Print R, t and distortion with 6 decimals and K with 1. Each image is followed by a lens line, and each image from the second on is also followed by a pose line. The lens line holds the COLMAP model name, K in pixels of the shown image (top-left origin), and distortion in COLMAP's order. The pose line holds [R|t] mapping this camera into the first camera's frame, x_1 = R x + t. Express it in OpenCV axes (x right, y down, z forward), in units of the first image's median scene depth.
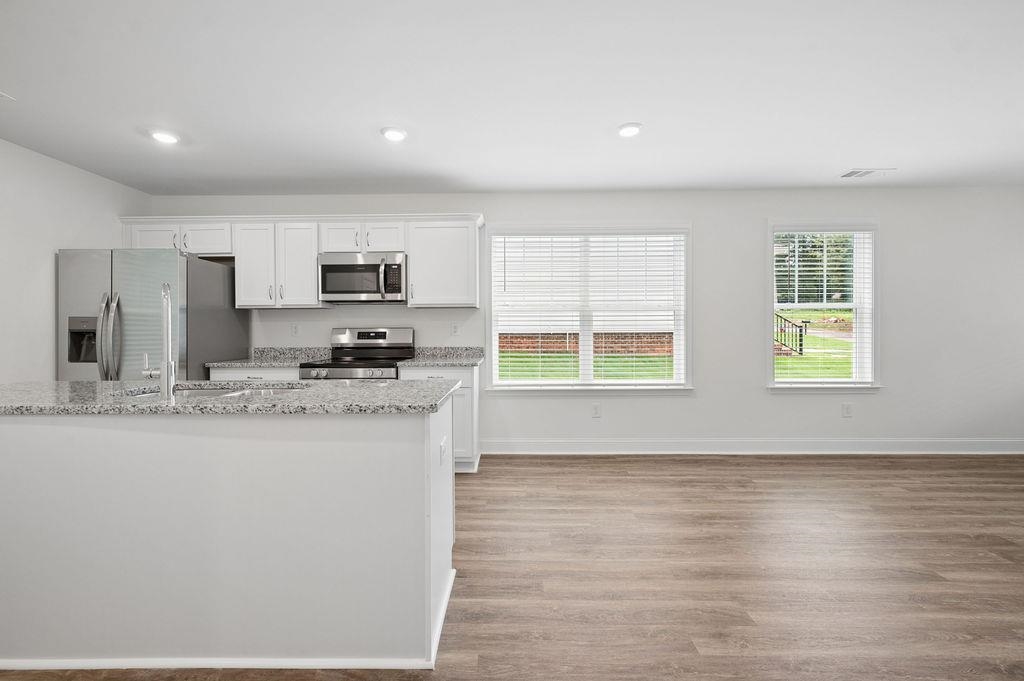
lens RADIAL K [[412.2, 0, 505.9], [0, 412.2, 328.6], [0, 0, 1]] dist [0.001173, 0.000264]
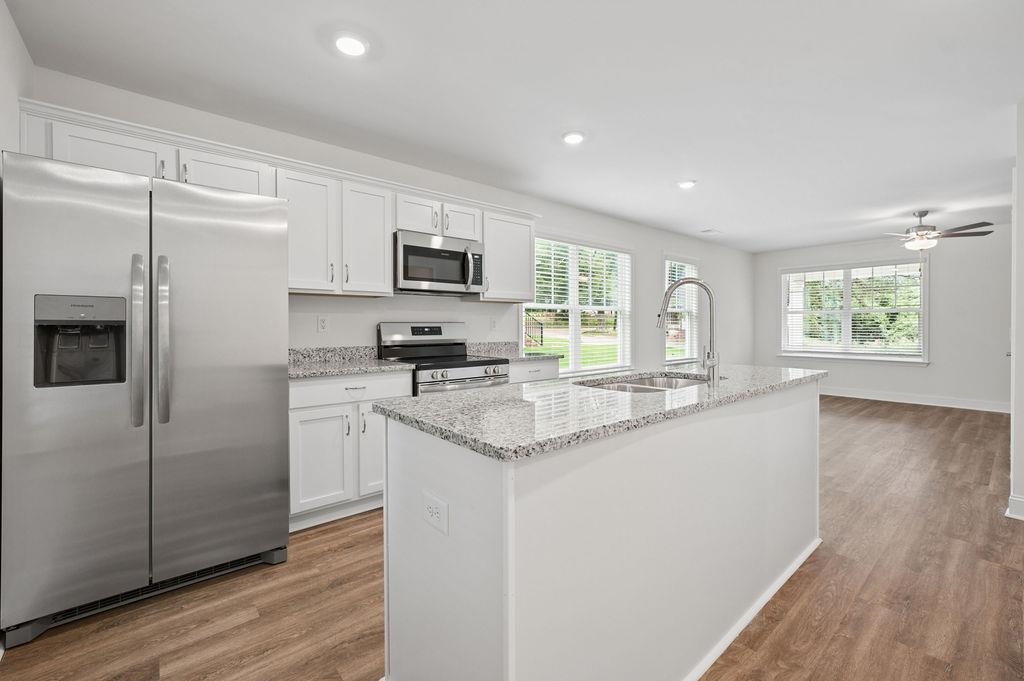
lens RADIAL K [[428.1, 0, 514.1], [0, 428.1, 327.5], [0, 0, 1]] dist [-0.000276, 0.000528]
pose [[0.754569, -0.000142, 0.656220, -0.828349], [-0.003245, 0.999987, 0.003948, 0.005982], [-0.656212, -0.005109, 0.754559, 0.211652]]
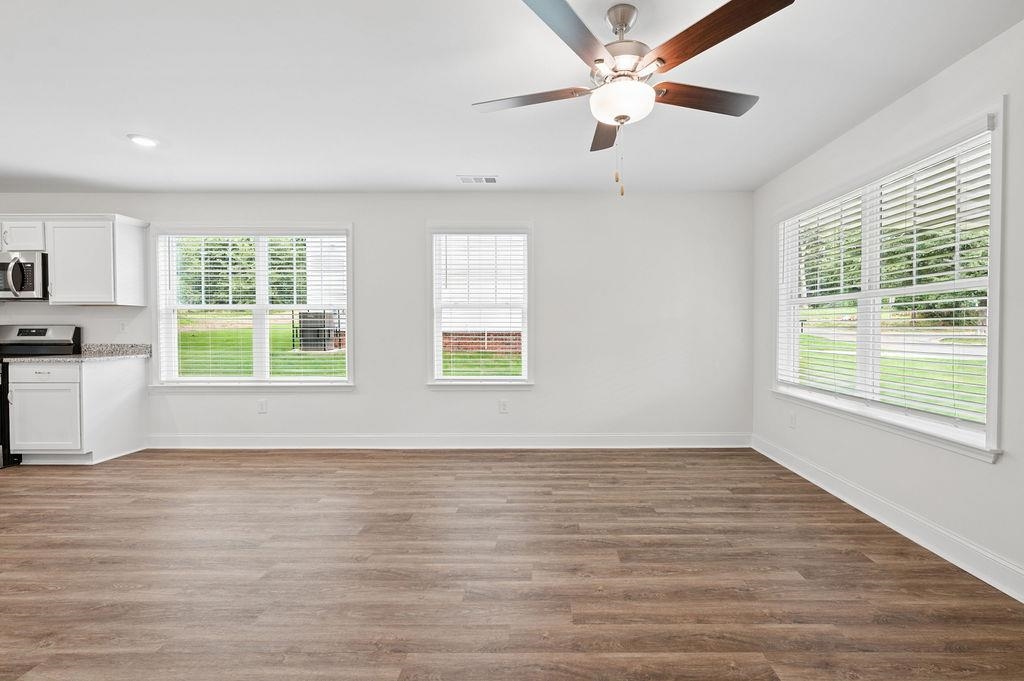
lens RADIAL K [[444.1, 0, 541.9], [0, 444.1, 333.8], [0, 0, 1]] dist [-0.001122, 0.000085]
pose [[0.999839, 0.004591, 0.017333, 0.970898], [-0.004877, 0.999853, 0.016459, -0.003936], [-0.017255, -0.016541, 0.999714, -0.123648]]
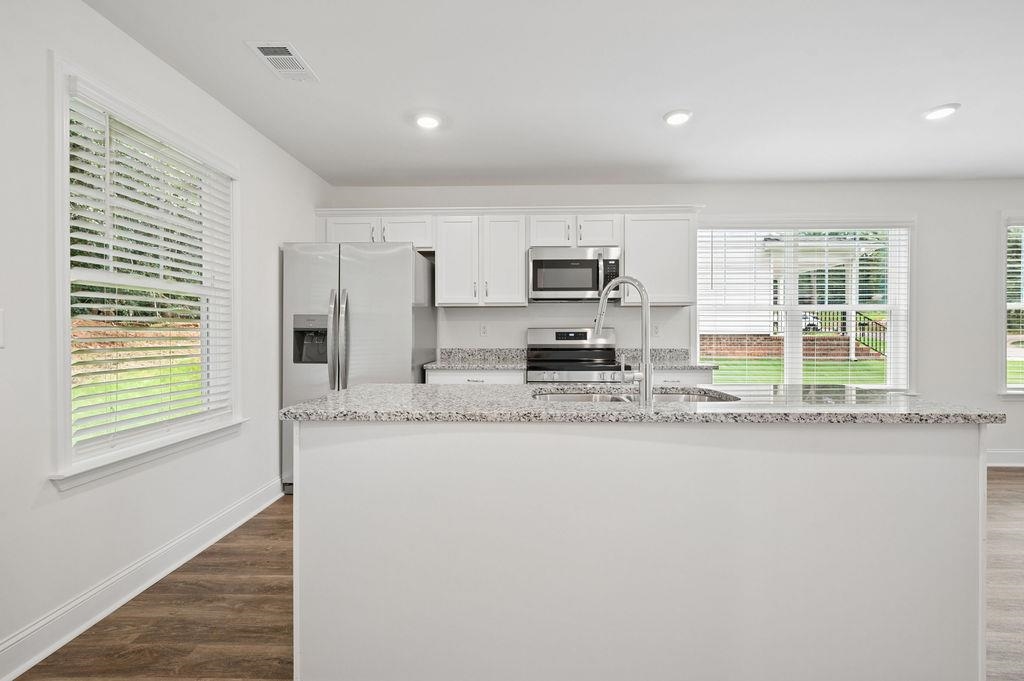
lens RADIAL K [[428.1, 0, 514.1], [0, 428.1, 327.5], [0, 0, 1]] dist [-0.000276, 0.000528]
pose [[0.999920, 0.003418, -0.012196, -0.471451], [-0.003488, 0.999977, -0.005755, 0.004064], [0.012176, 0.005797, 0.999909, 0.030116]]
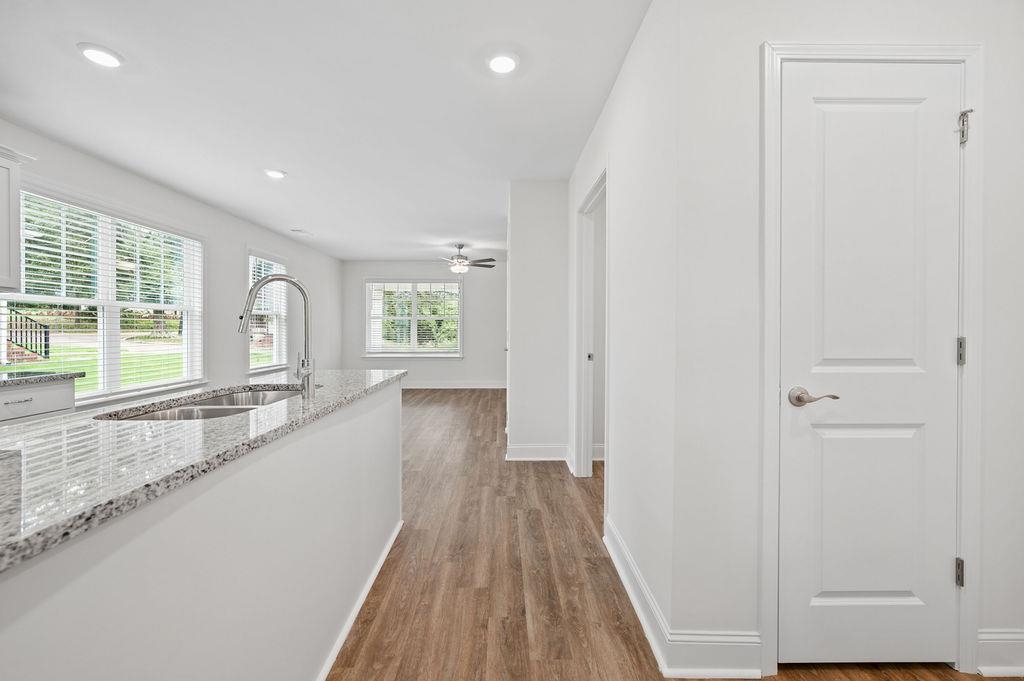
lens RADIAL K [[428.3, 0, 507.5], [0, 428.3, 331.1], [0, 0, 1]] dist [0.000294, 0.000312]
pose [[-0.027541, -0.000209, 0.999621, -0.784563], [-0.003841, 0.999993, 0.000103, 0.005282], [-0.999613, -0.003836, -0.027541, 0.237190]]
